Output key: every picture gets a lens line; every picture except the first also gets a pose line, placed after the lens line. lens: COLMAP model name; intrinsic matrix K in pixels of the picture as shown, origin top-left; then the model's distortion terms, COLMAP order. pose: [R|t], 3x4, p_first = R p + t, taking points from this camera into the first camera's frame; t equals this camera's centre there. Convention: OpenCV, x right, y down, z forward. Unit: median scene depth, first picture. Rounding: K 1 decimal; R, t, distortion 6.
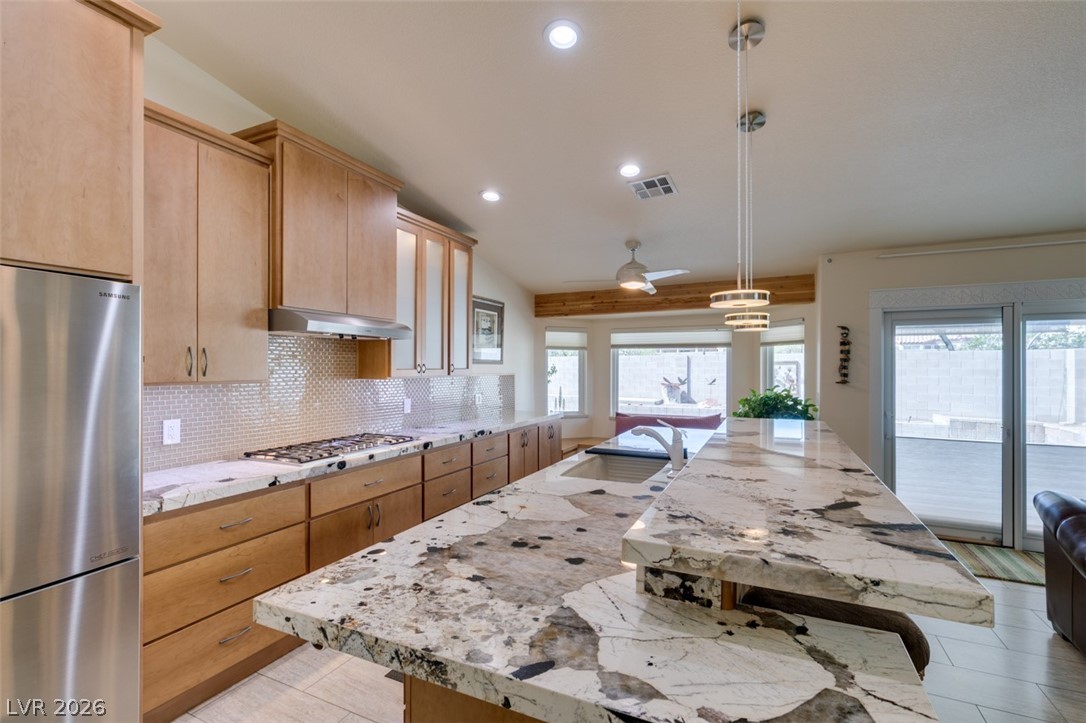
lens RADIAL K [[485.3, 0, 542.2], [0, 485.3, 366.5], [0, 0, 1]] dist [0.002723, -0.001670]
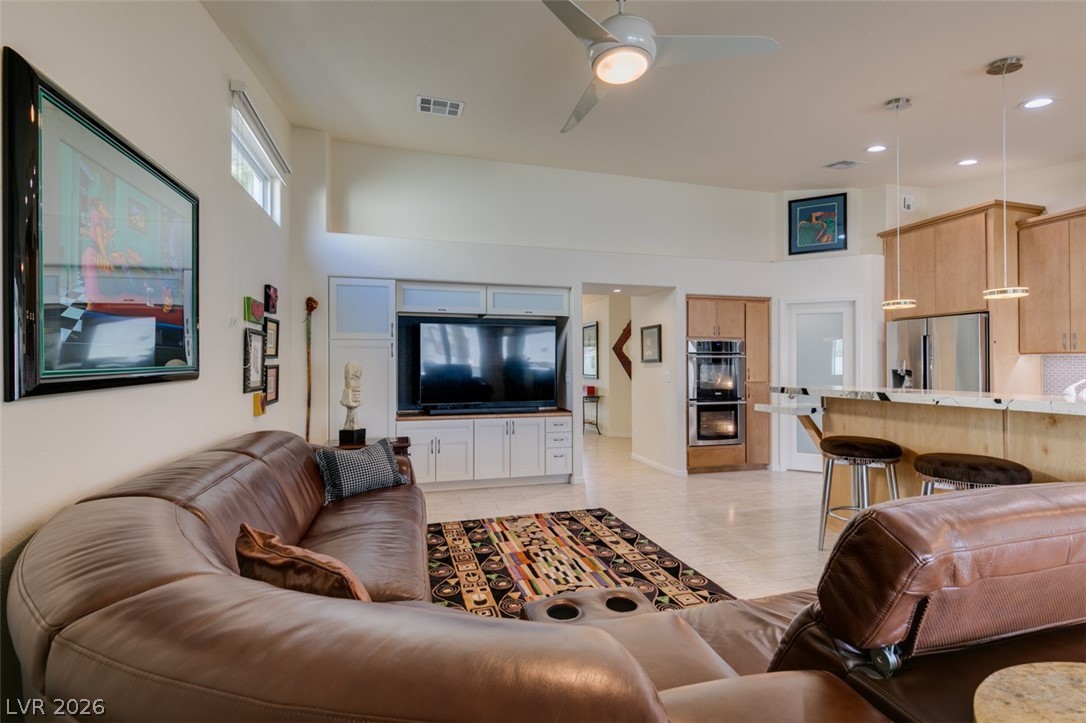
lens RADIAL K [[485.3, 0, 542.2], [0, 485.3, 358.8], [0, 0, 1]] dist [0.002723, -0.001670]
pose [[-0.751862, -0.009909, -0.659247, 1.702715], [-0.000371, 0.999893, -0.014607, 0.071812], [0.659321, -0.010738, -0.751785, 0.918175]]
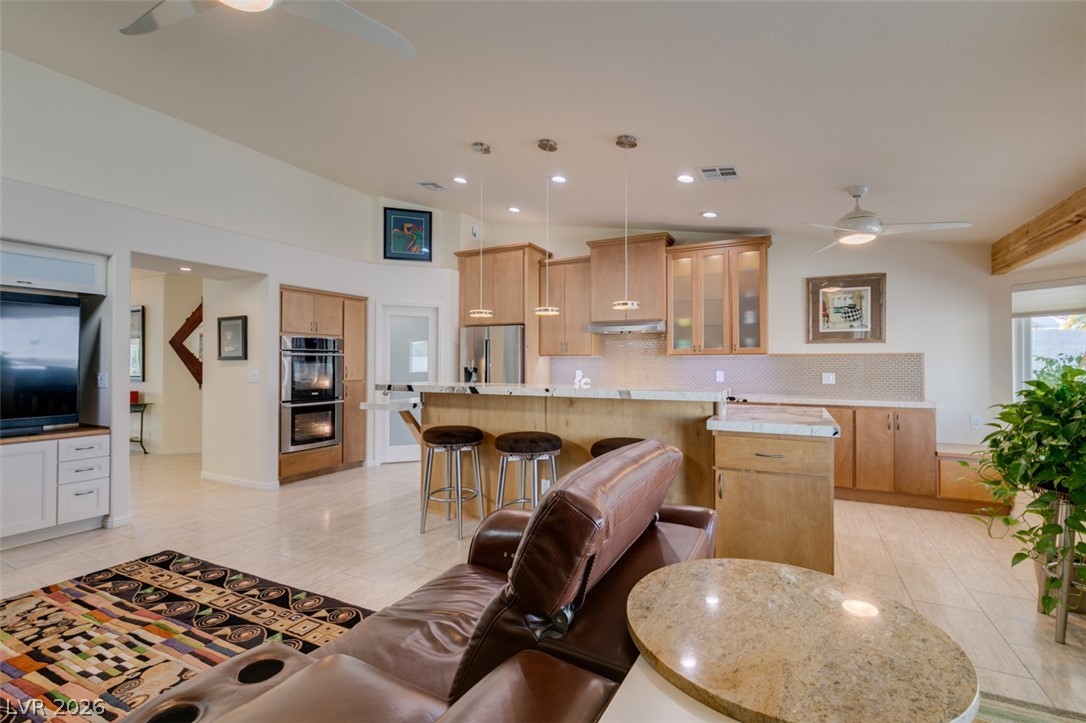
lens RADIAL K [[485.3, 0, 540.3], [0, 485.3, 356.4], [0, 0, 1]] dist [0.002723, -0.001670]
pose [[-0.032268, -0.016164, -0.999349, 1.694455], [-0.000093, 0.999869, -0.016169, 0.071547], [0.999479, -0.000429, -0.032265, 0.821584]]
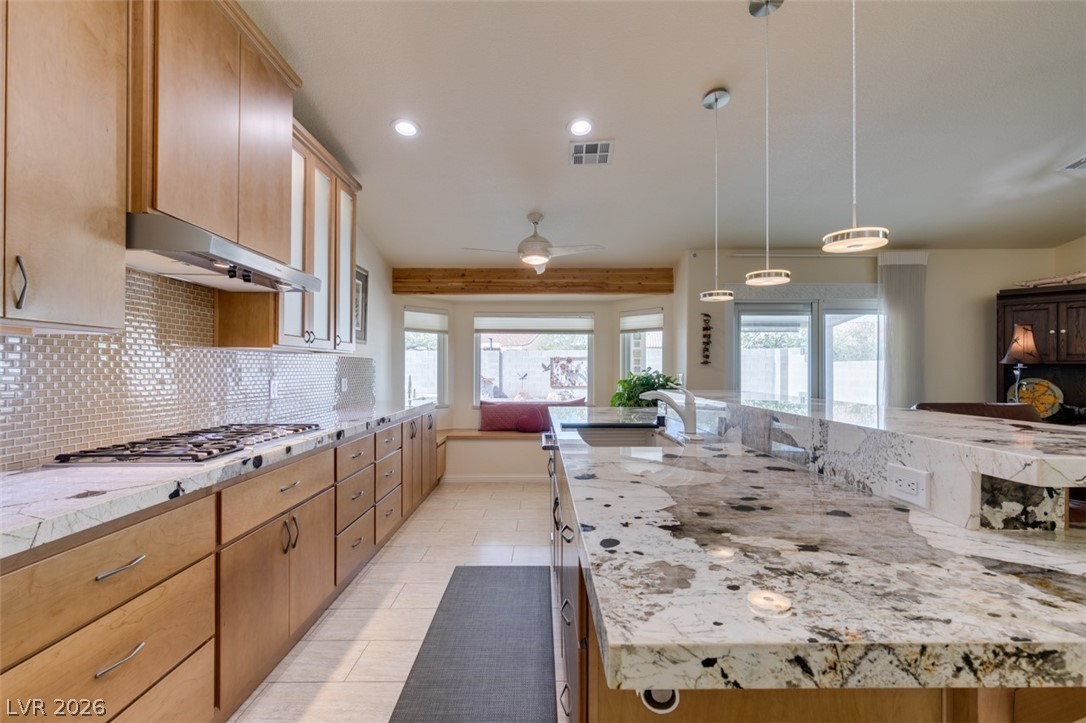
lens RADIAL K [[485.3, 0, 542.6], [0, 485.3, 367.8], [0, 0, 1]] dist [0.002723, -0.001670]
pose [[0.900073, 0.002189, 0.435734, -0.355619], [-0.001904, 0.999998, -0.001091, 0.074063], [-0.435735, 0.000153, 0.900075, 0.228081]]
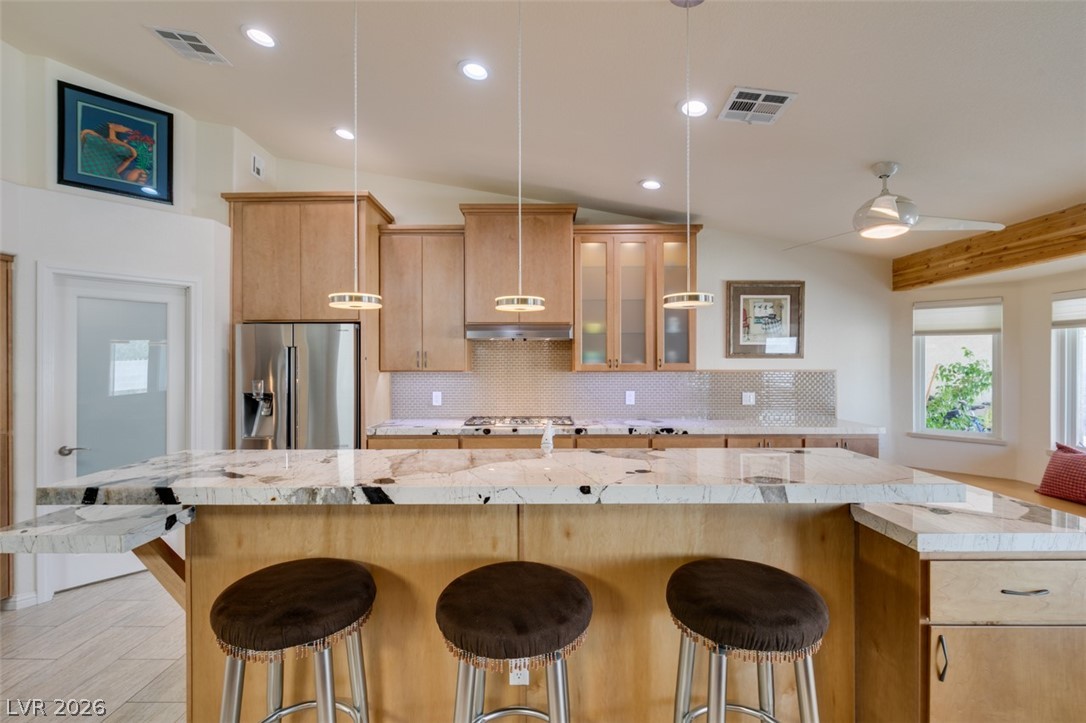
lens RADIAL K [[485.3, 0, 540.4], [0, 485.3, 361.8], [0, 0, 1]] dist [0.002723, -0.001670]
pose [[0.429220, -0.001832, -0.903198, 0.942820], [0.002754, 0.999996, -0.000720, 0.001188], [0.903196, -0.002178, 0.429224, 0.539190]]
